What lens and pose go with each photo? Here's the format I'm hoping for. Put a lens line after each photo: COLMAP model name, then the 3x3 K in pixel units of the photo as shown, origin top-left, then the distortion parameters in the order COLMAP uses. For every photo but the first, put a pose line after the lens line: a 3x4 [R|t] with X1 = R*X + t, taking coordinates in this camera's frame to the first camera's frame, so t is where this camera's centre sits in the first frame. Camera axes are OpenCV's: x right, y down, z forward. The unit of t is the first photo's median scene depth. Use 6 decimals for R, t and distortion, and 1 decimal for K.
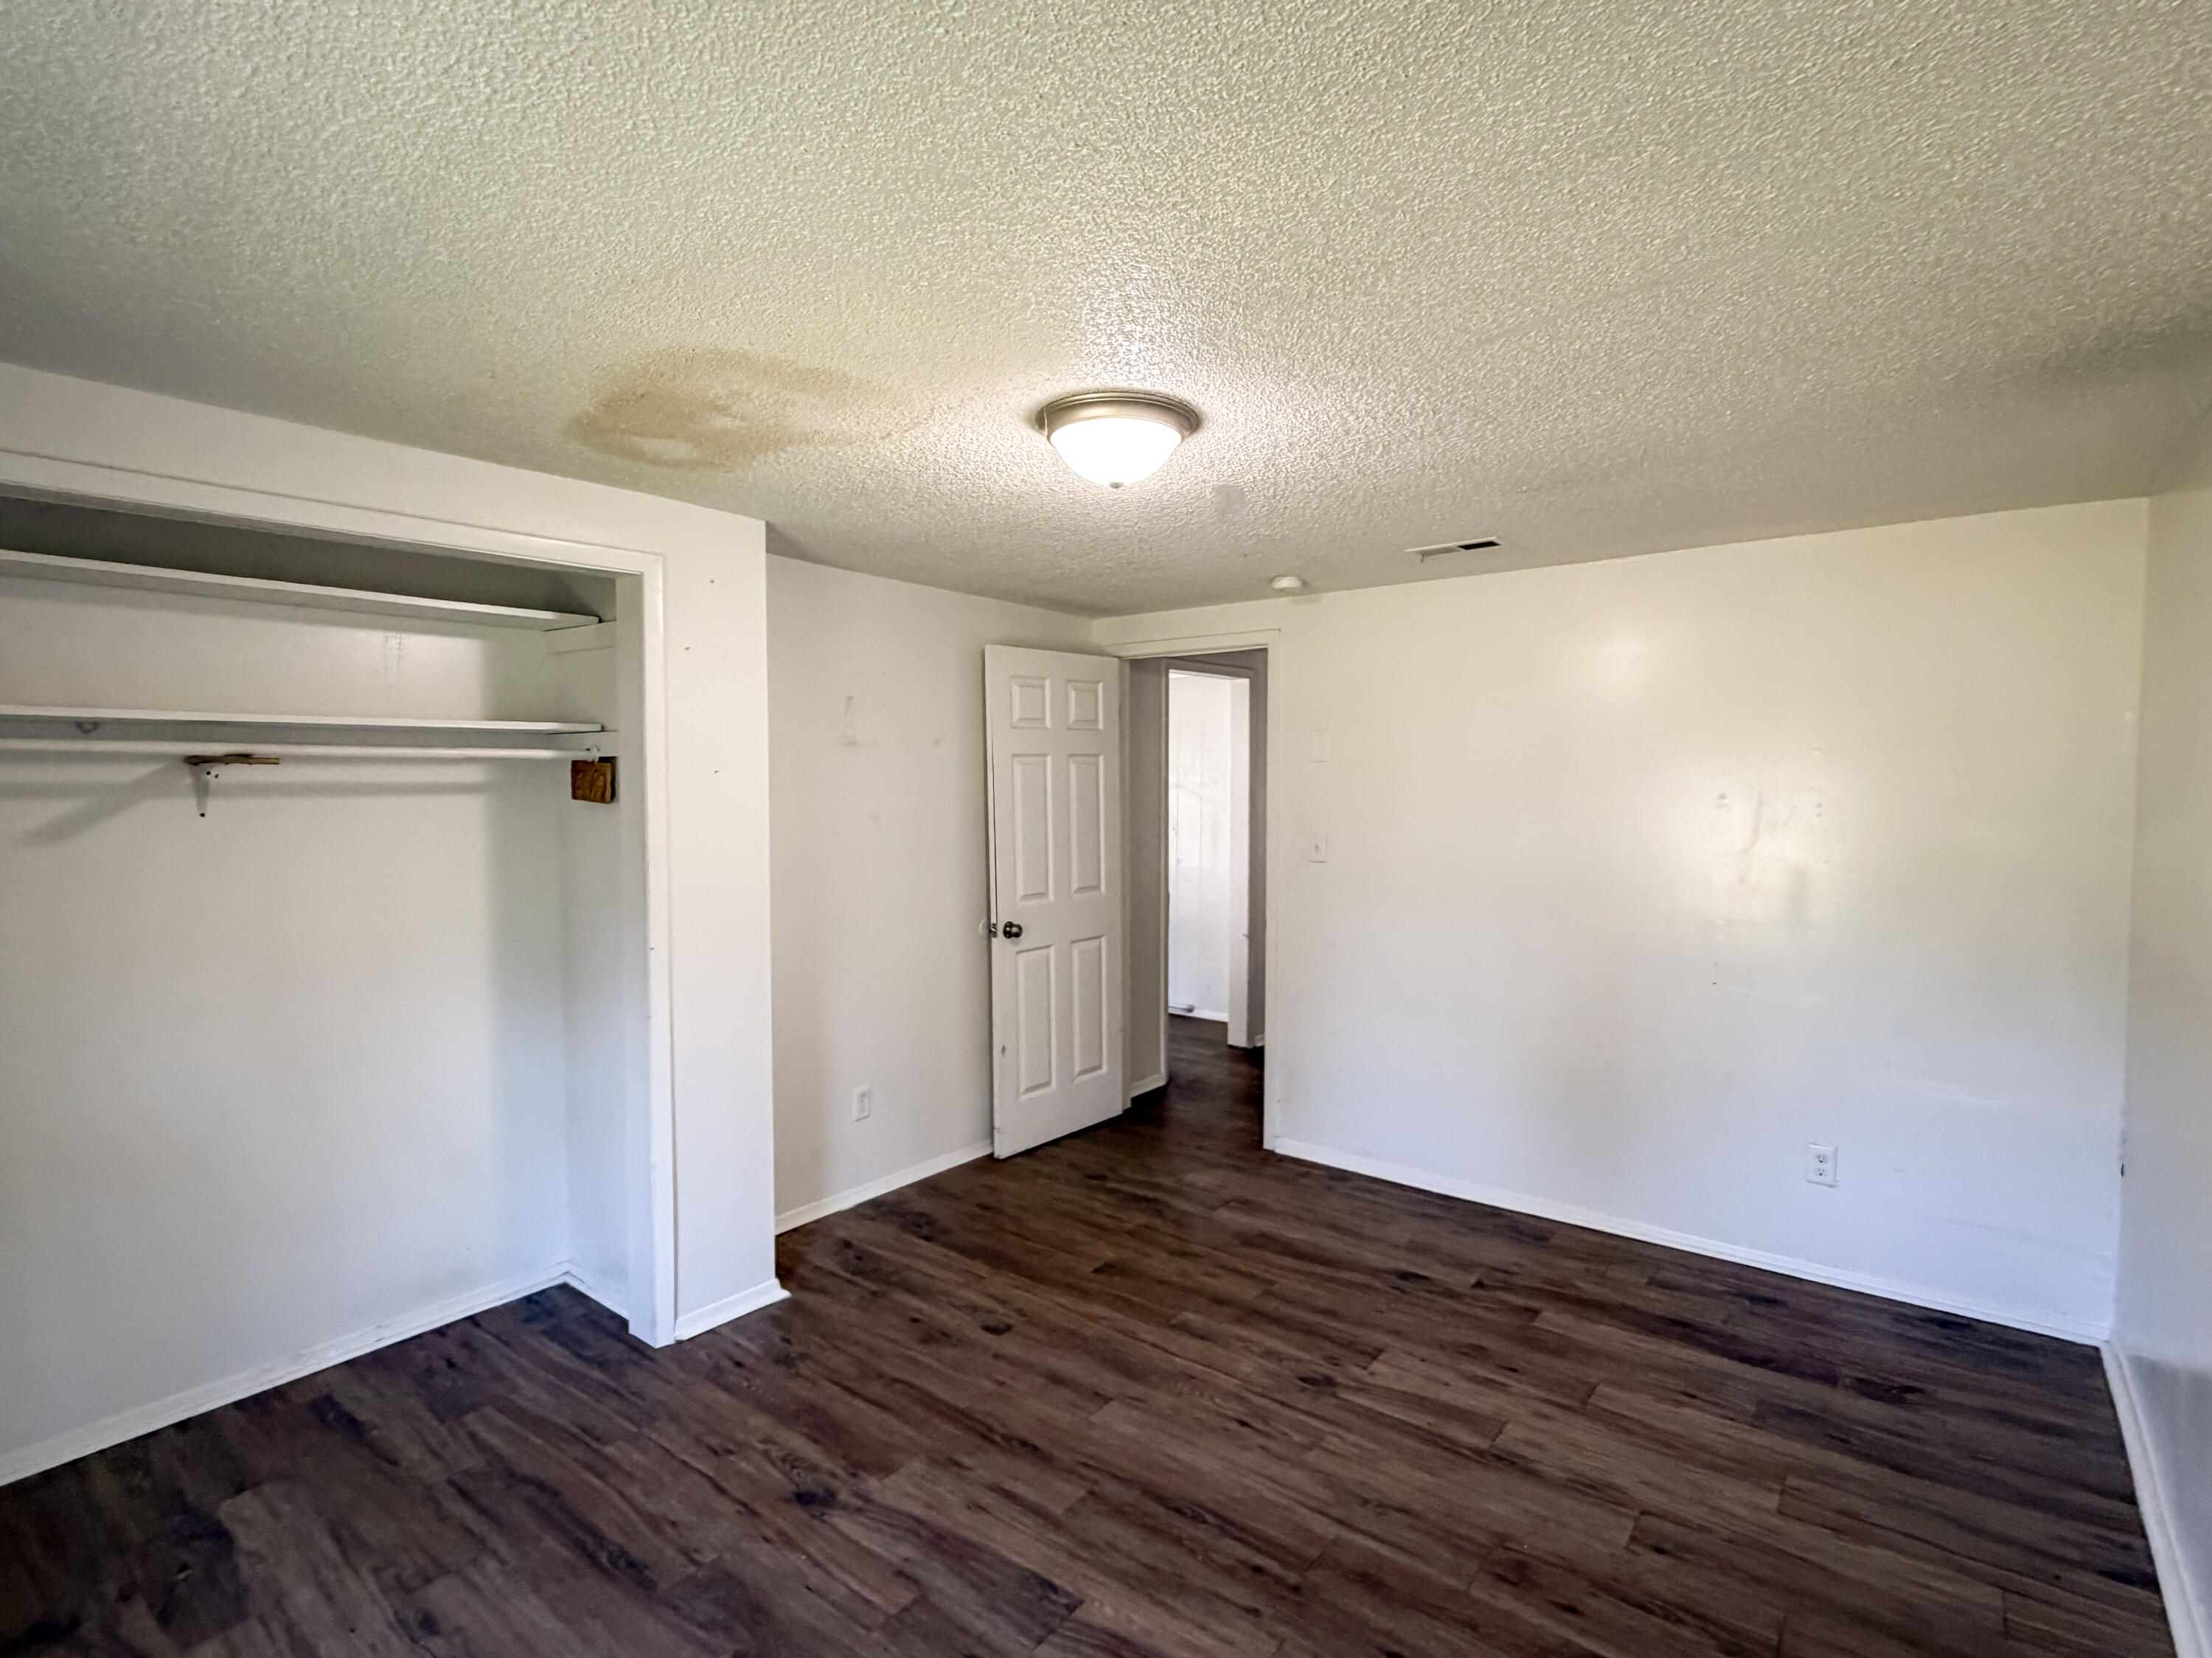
lens RADIAL K [[1096.4, 0, 1102.9], [0, 1096.4, 820.3], [0, 0, 1]] dist [0.002338, 0.000407]
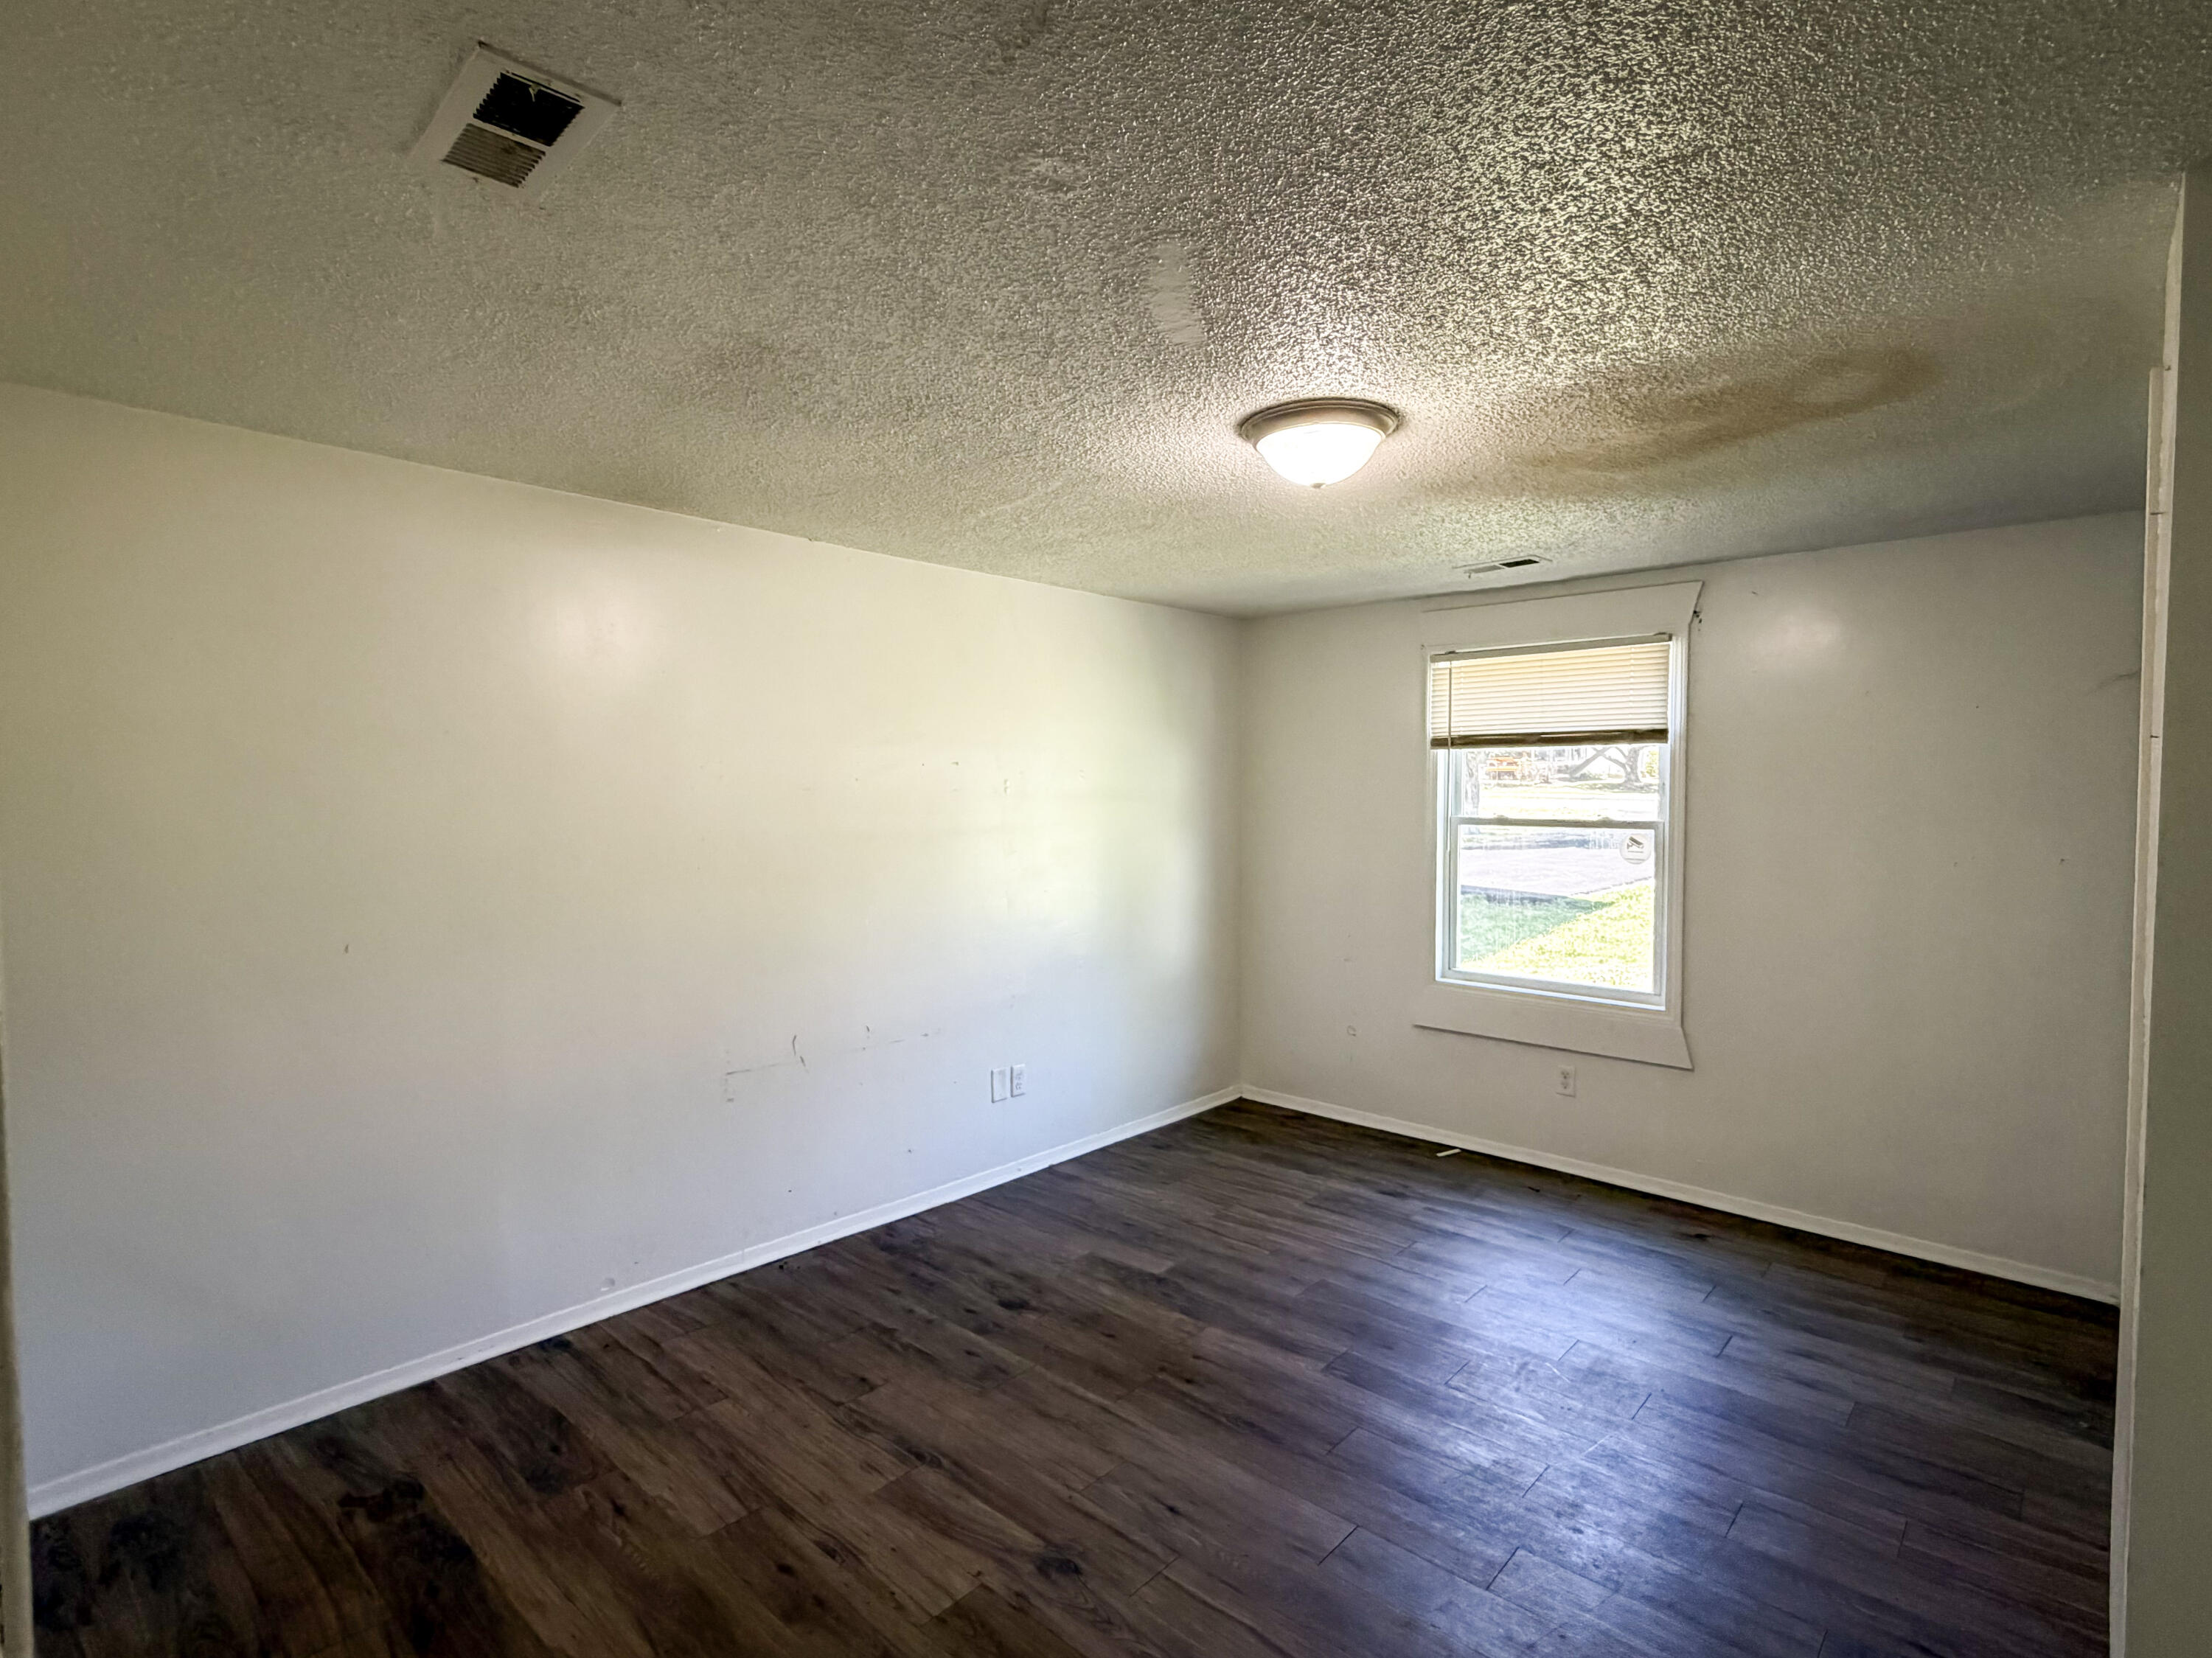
lens RADIAL K [[1096.4, 0, 1102.9], [0, 1096.4, 820.3], [0, 0, 1]] dist [0.002338, 0.000407]
pose [[-0.997088, -0.003872, 0.076166, 0.122468], [0.001855, 0.997183, 0.074980, -0.055624], [-0.076241, 0.074903, -0.994272, 1.877306]]
